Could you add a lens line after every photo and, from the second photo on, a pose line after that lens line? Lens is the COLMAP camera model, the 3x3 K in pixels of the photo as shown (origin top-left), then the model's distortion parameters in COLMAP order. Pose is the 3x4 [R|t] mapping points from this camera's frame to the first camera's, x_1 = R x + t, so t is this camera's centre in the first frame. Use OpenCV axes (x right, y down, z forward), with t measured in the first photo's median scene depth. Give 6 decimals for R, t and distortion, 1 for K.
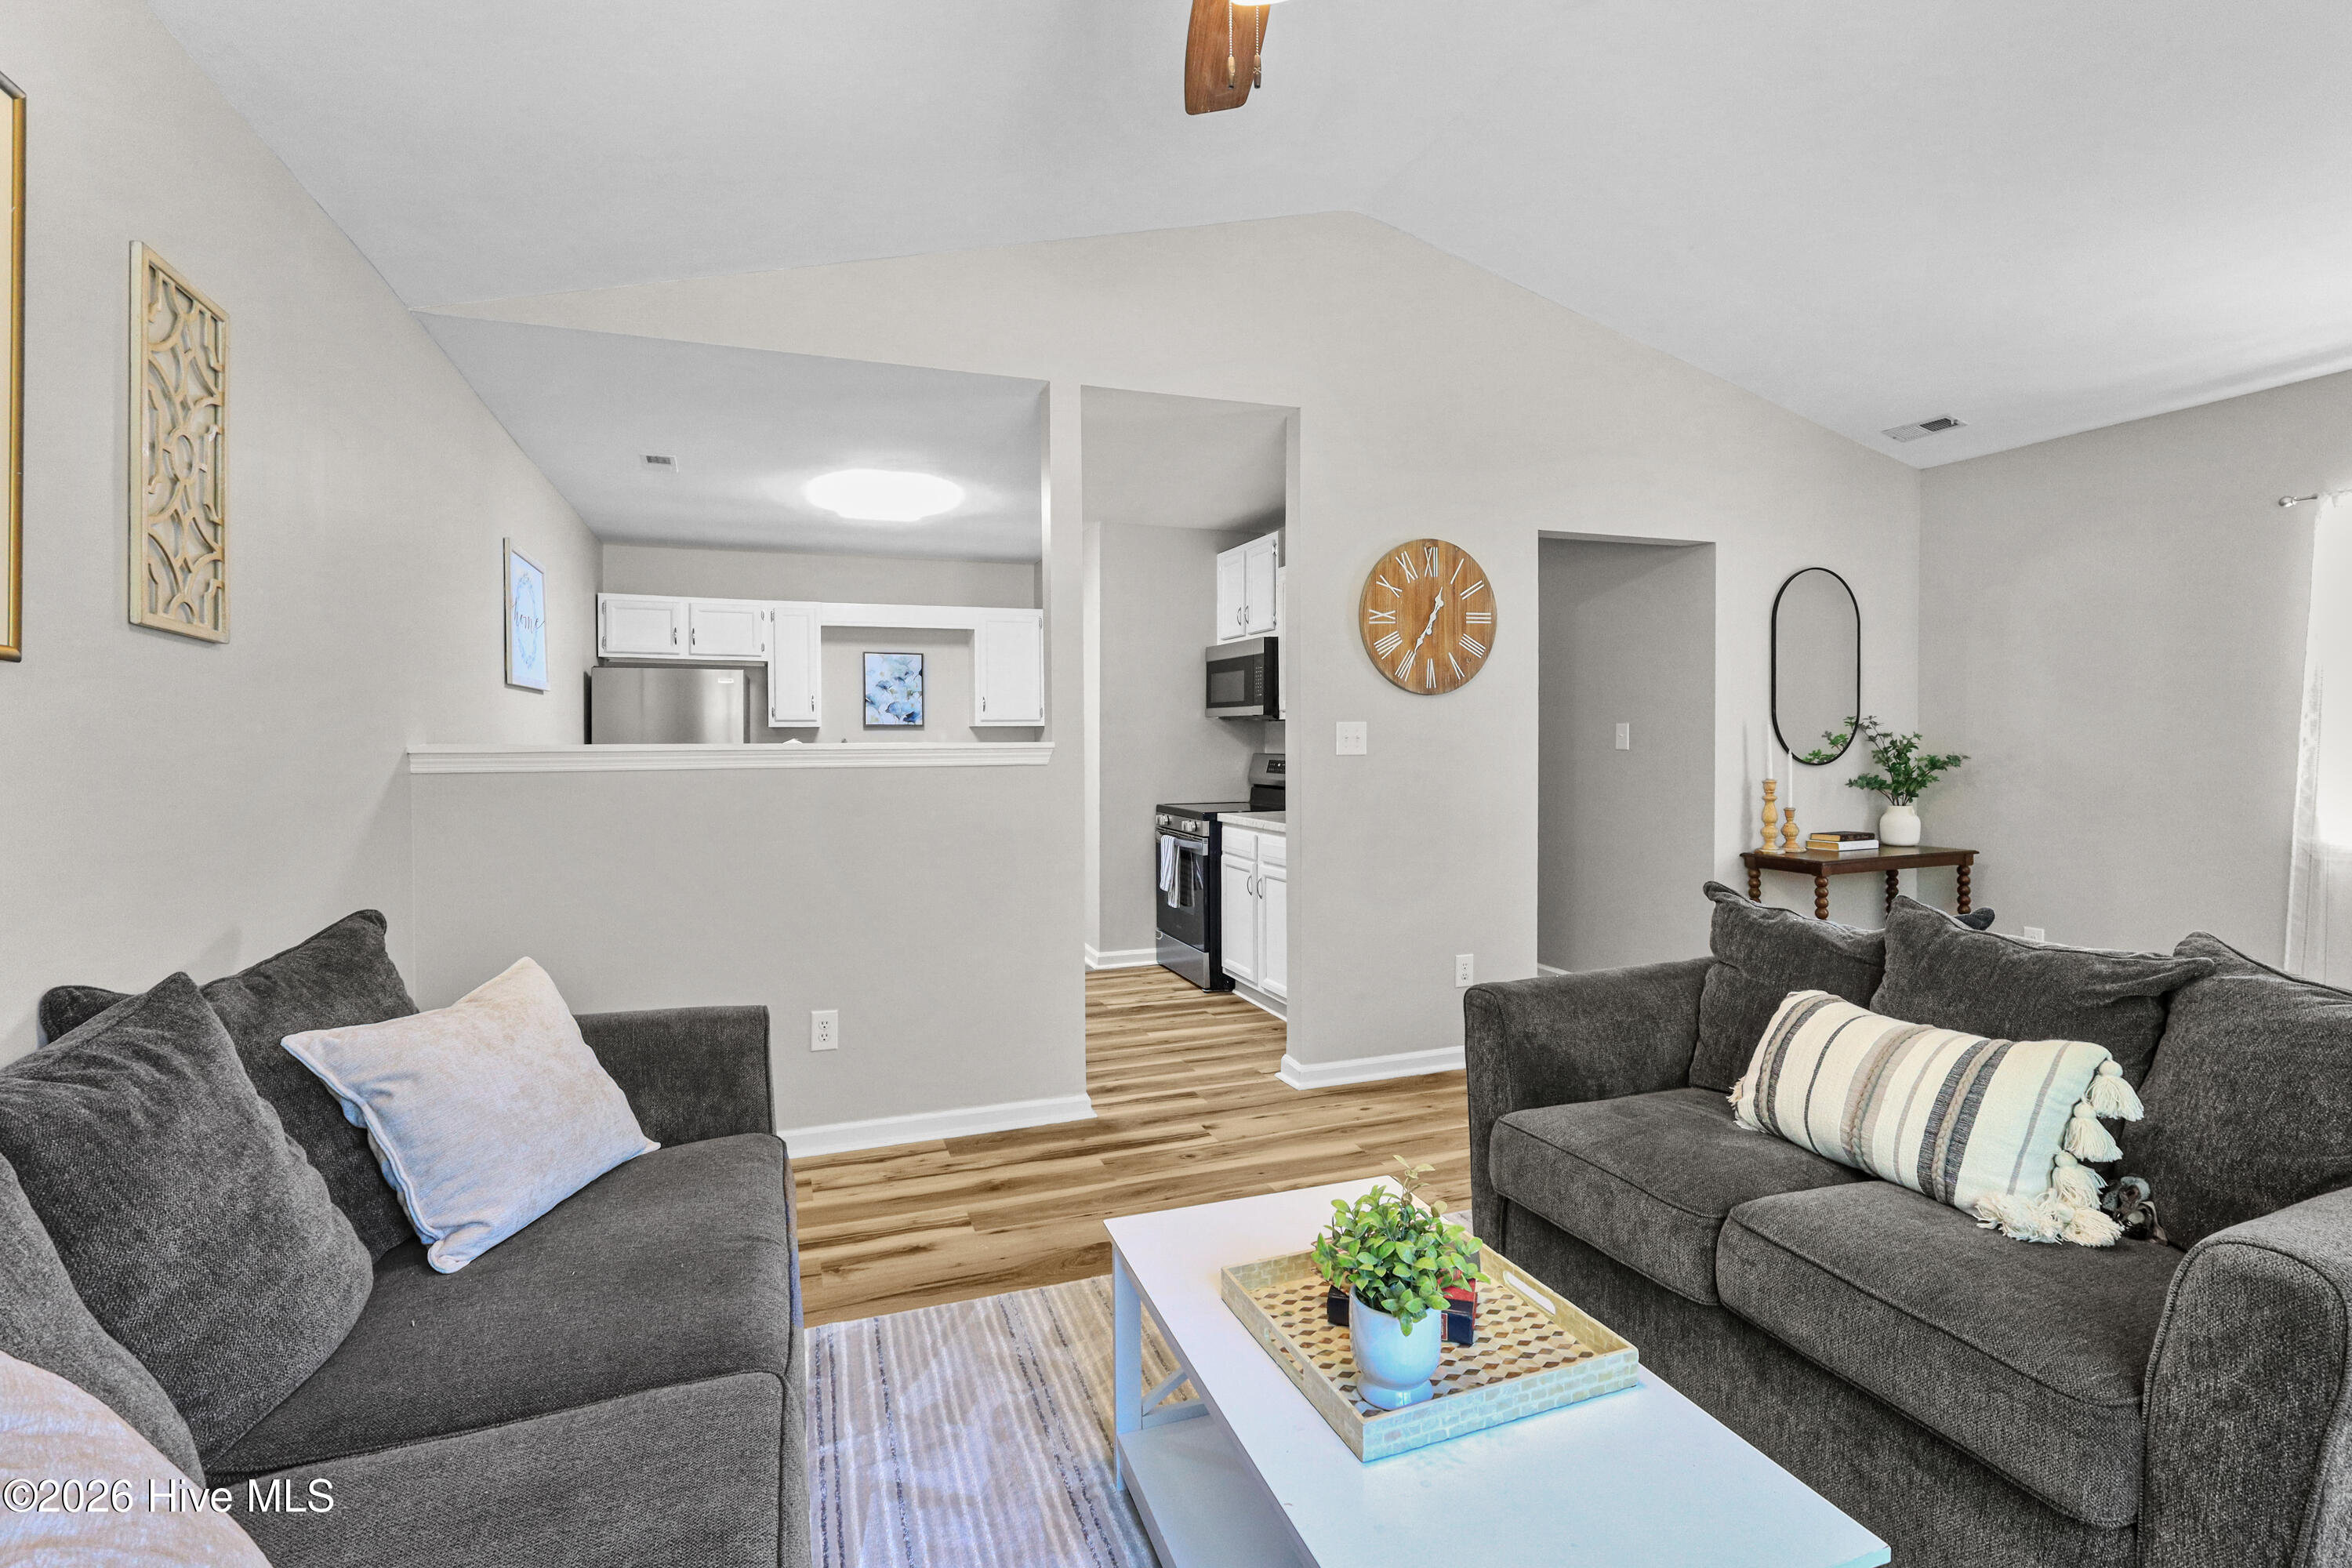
lens RADIAL K [[1092.3, 0, 1180.9], [0, 1092.3, 768.9], [0, 0, 1]] dist [-0.003569, -0.000411]
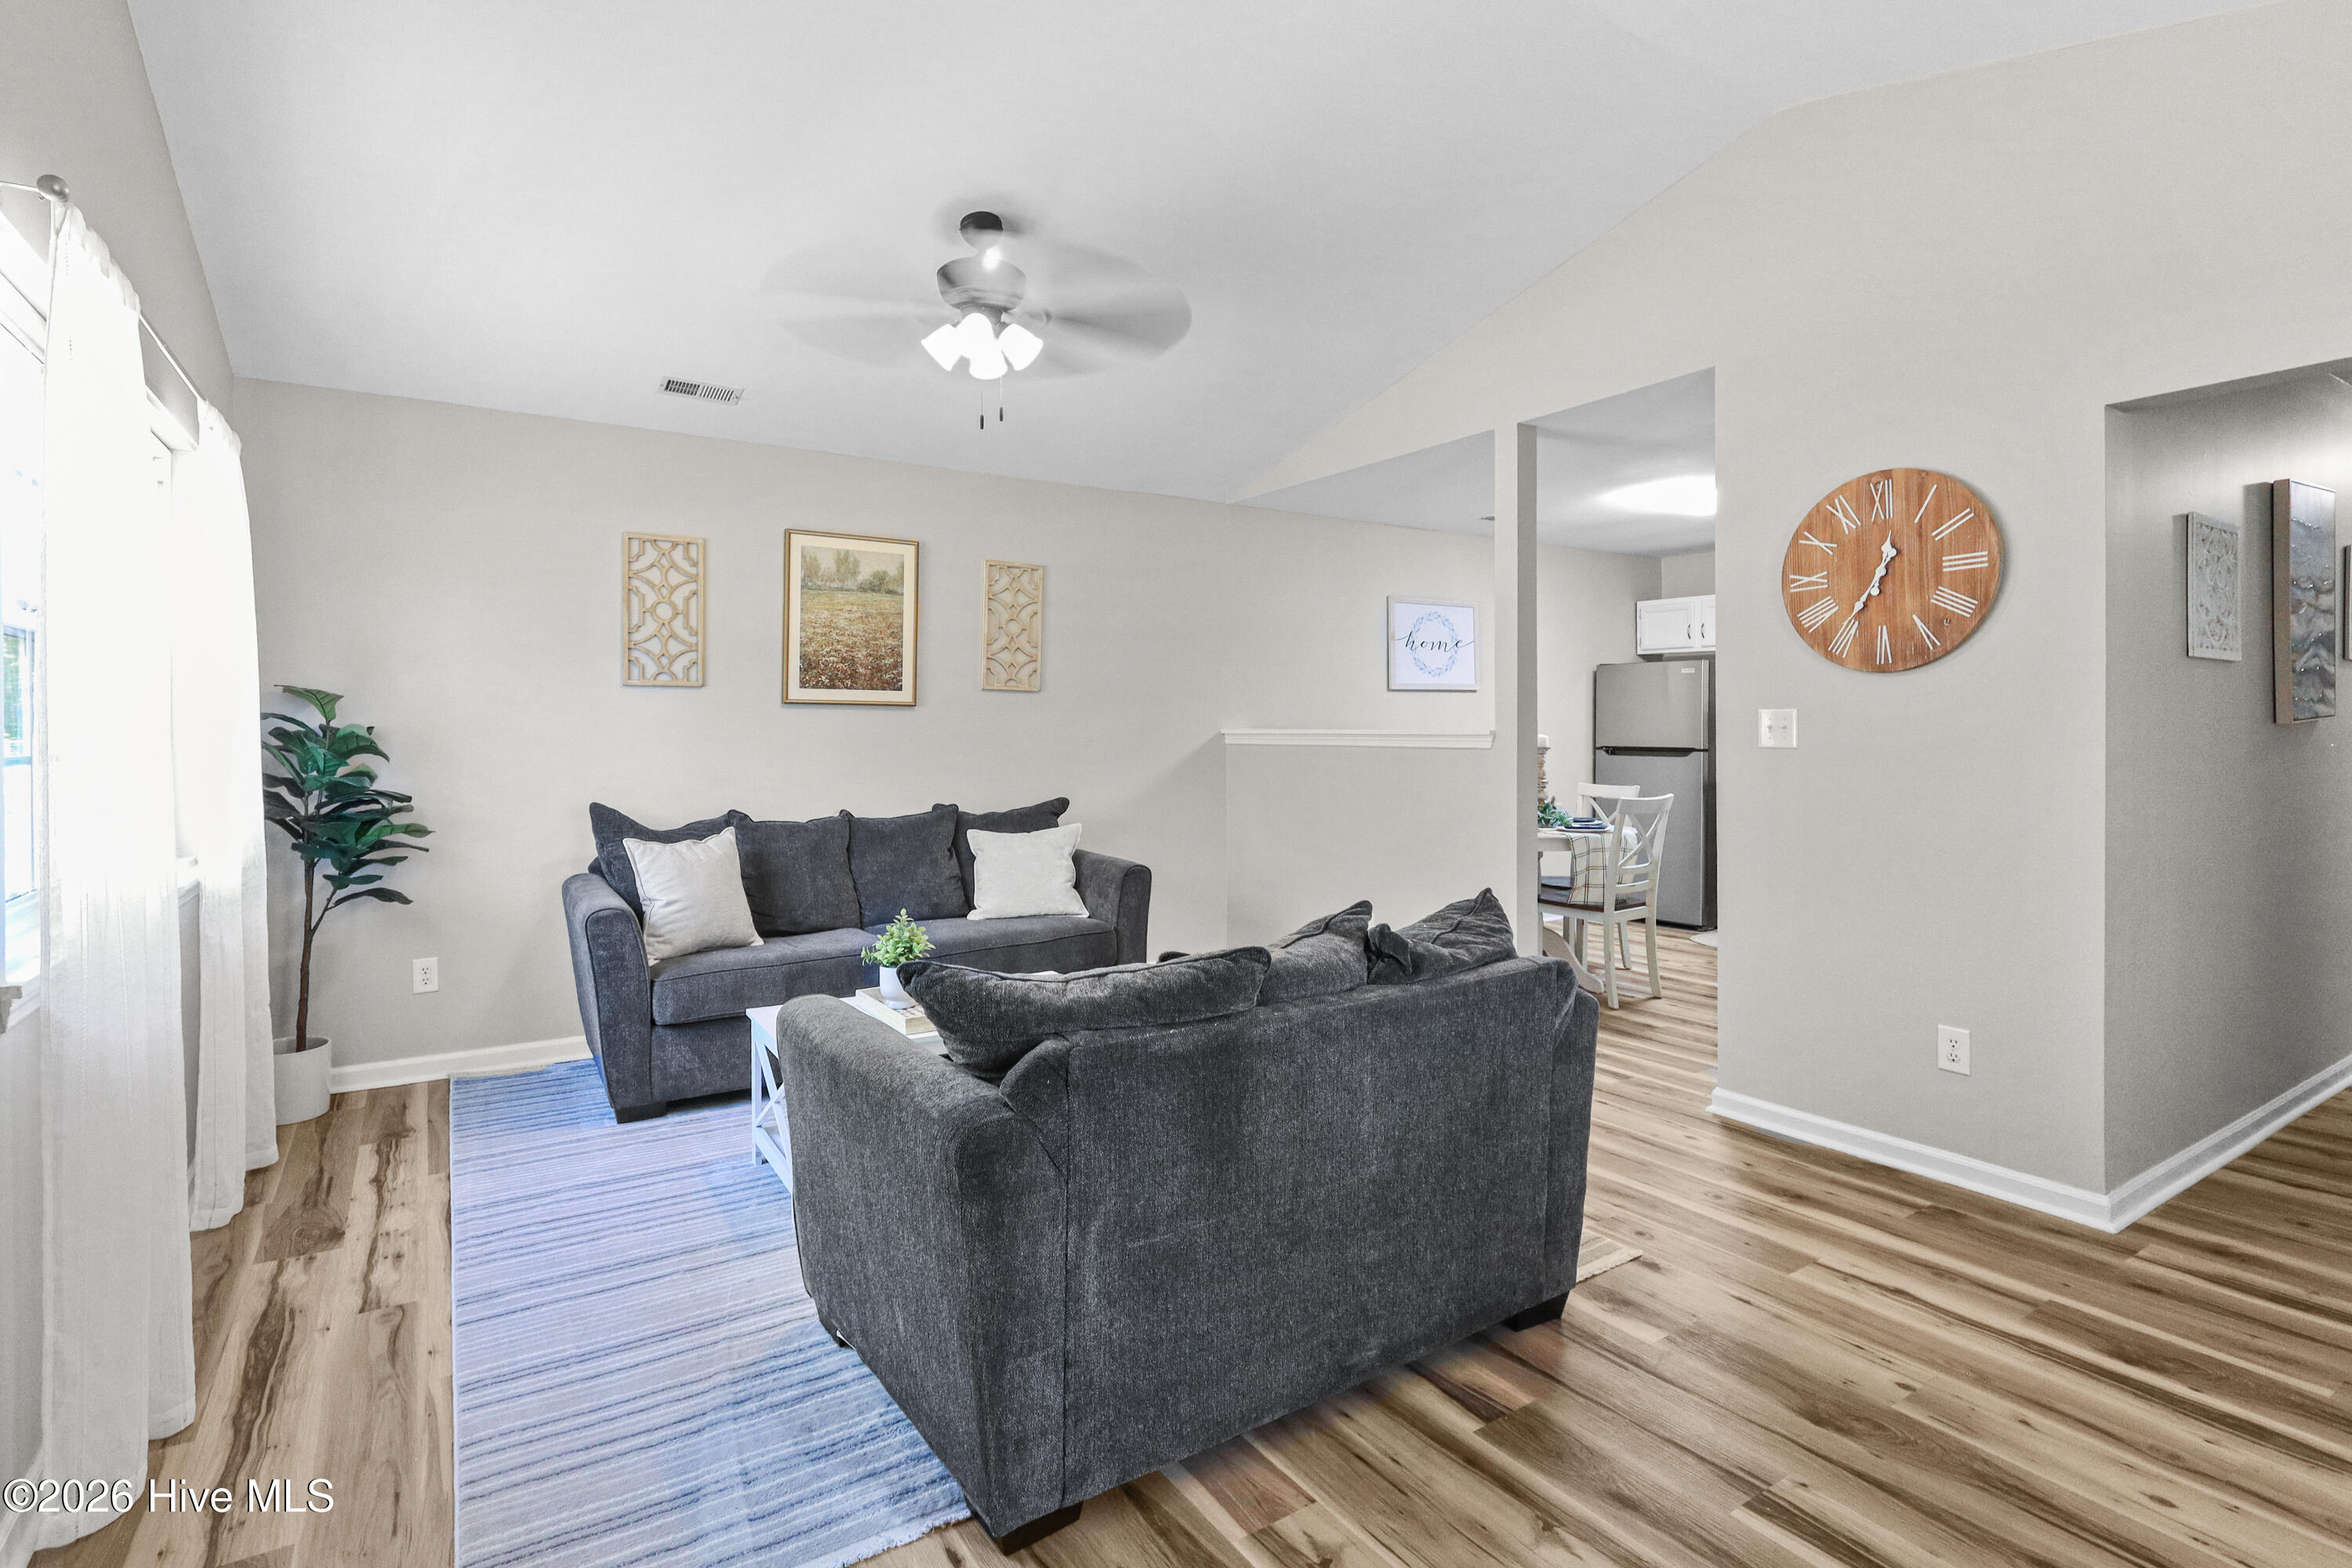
lens RADIAL K [[1162.3, 0, 1145.6], [0, 1162.3, 743.7], [0, 0, 1]] dist [0.000526, 0.000091]
pose [[0.208921, 0.019494, -0.977738, 0.660396], [-0.021628, 0.999649, 0.015310, -0.013200], [0.977693, 0.017948, 0.209269, 0.228241]]
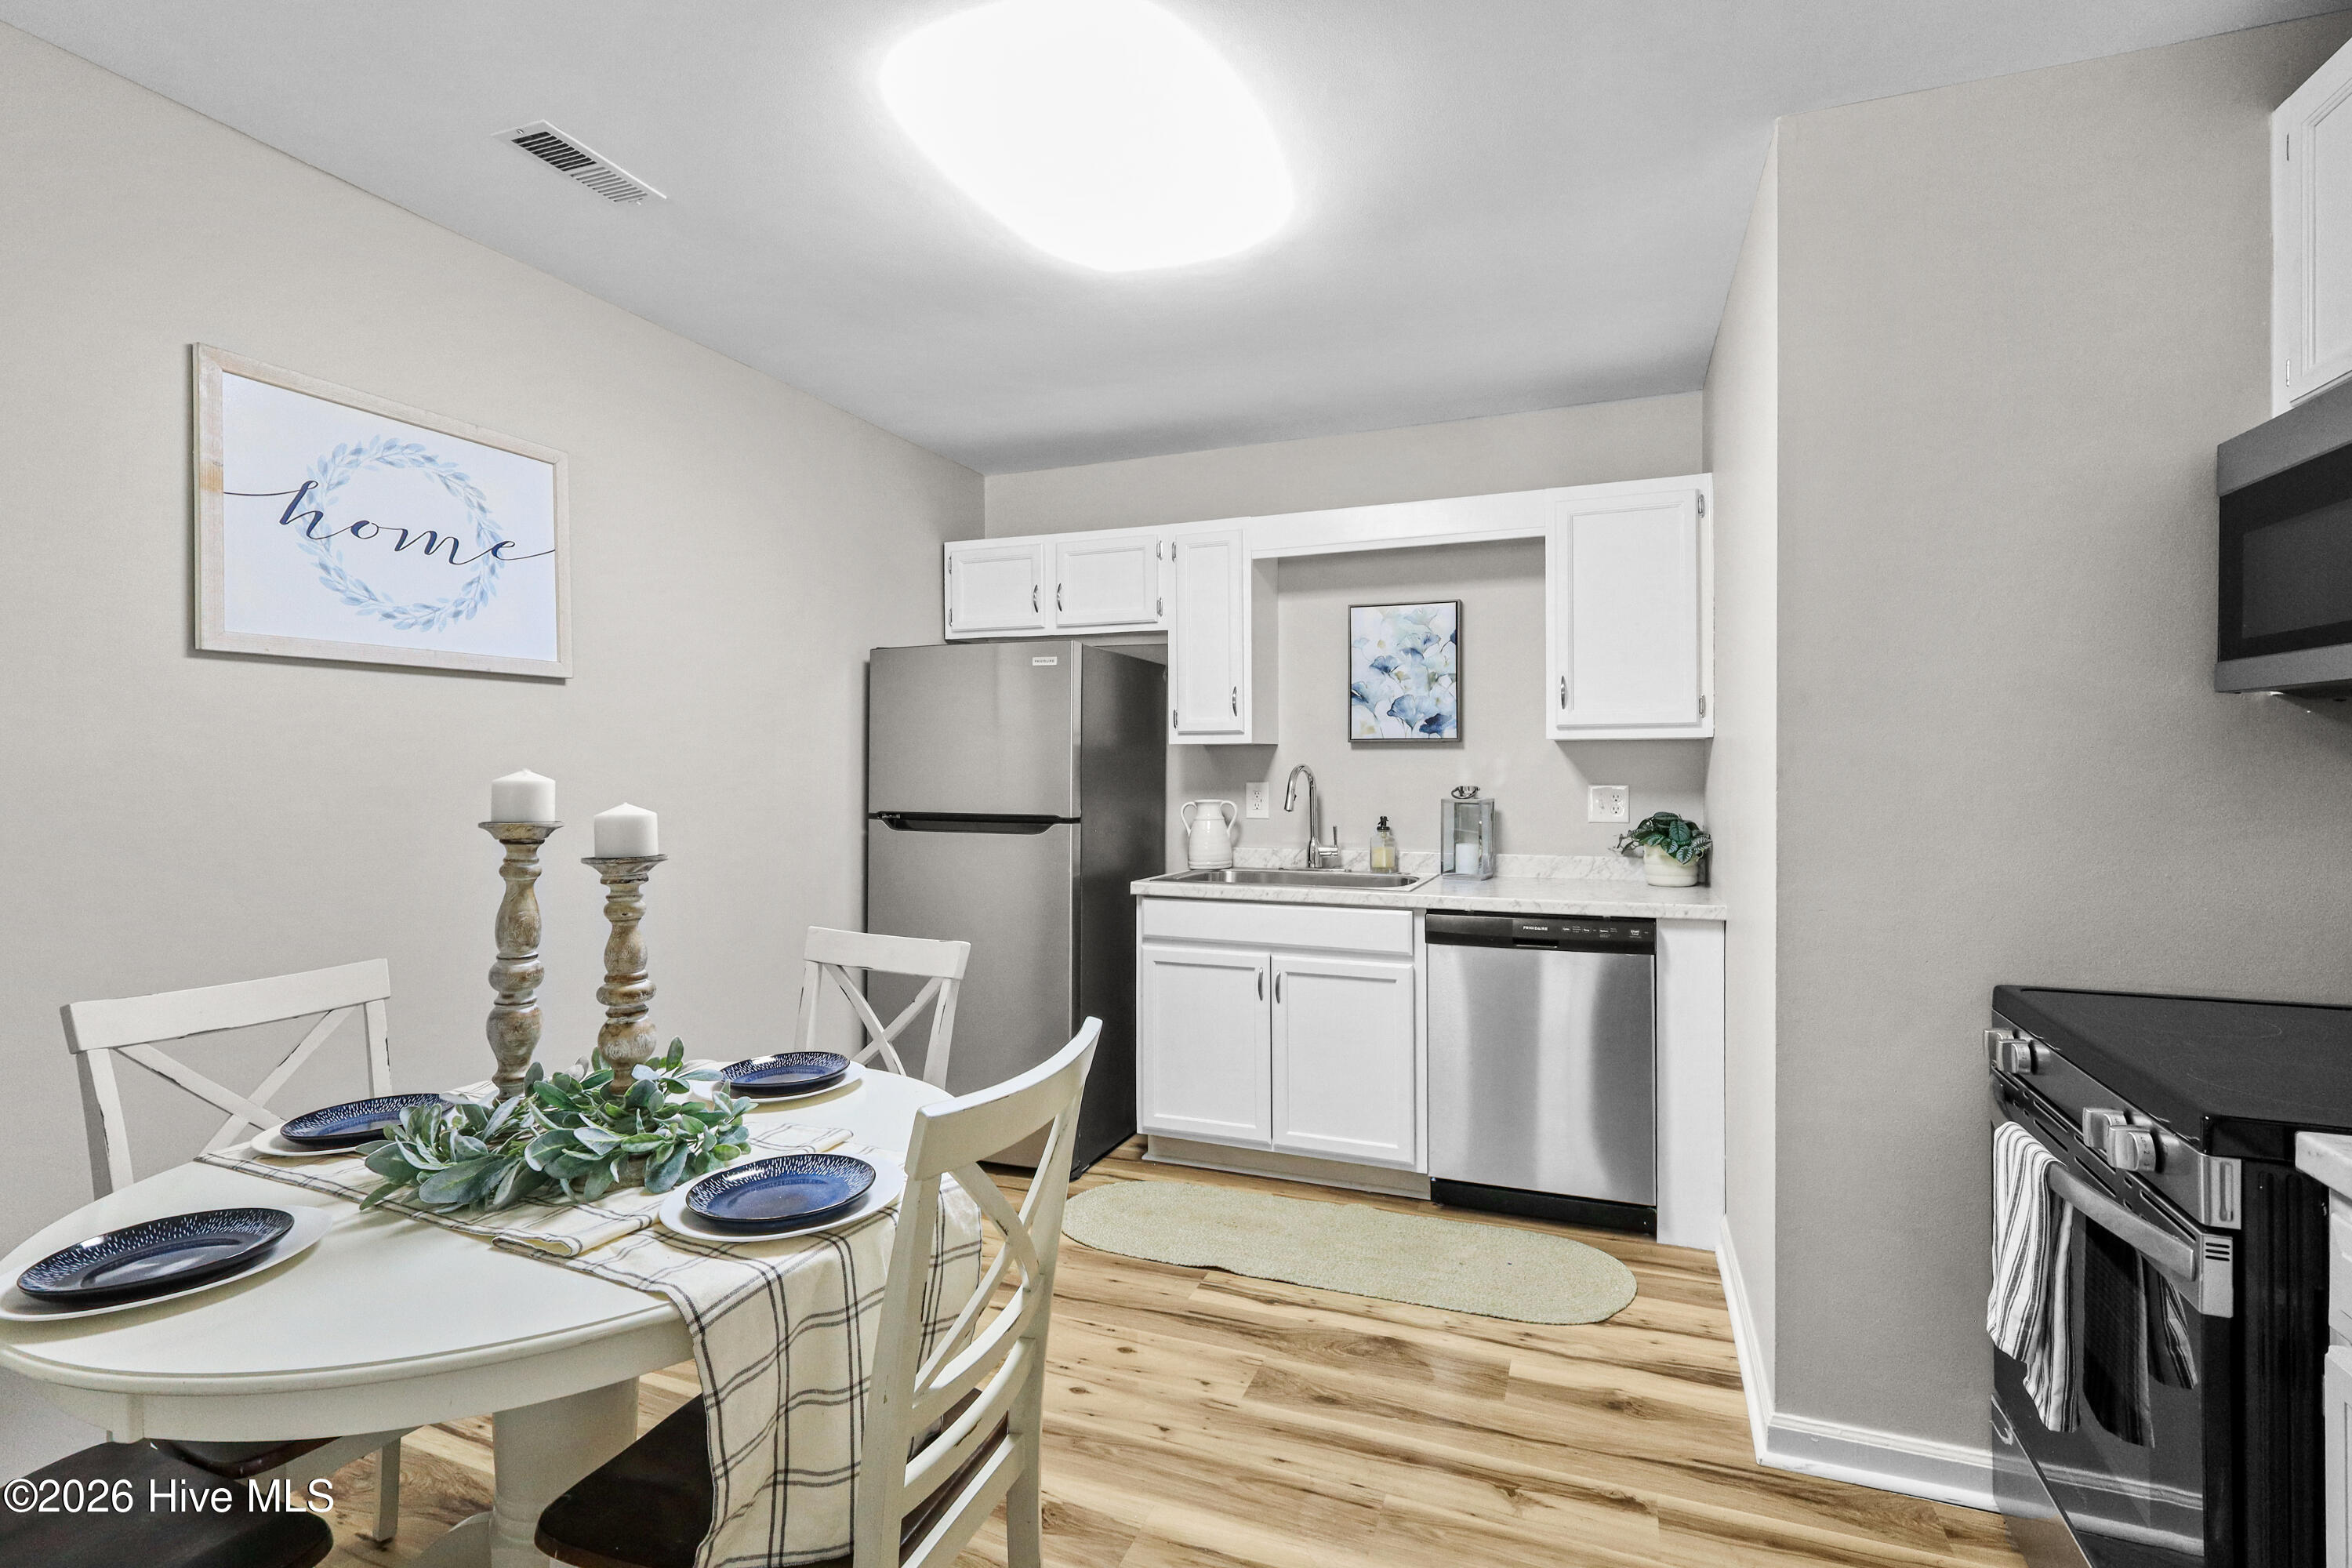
lens RADIAL K [[1092.3, 0, 1180.9], [0, 1092.3, 768.9], [0, 0, 1]] dist [-0.003569, -0.000411]
pose [[0.744076, 0.003125, -0.668088, 0.012543], [-0.018983, 0.999684, -0.016467, -0.018977], [0.667825, 0.024935, 0.743900, 0.668082]]
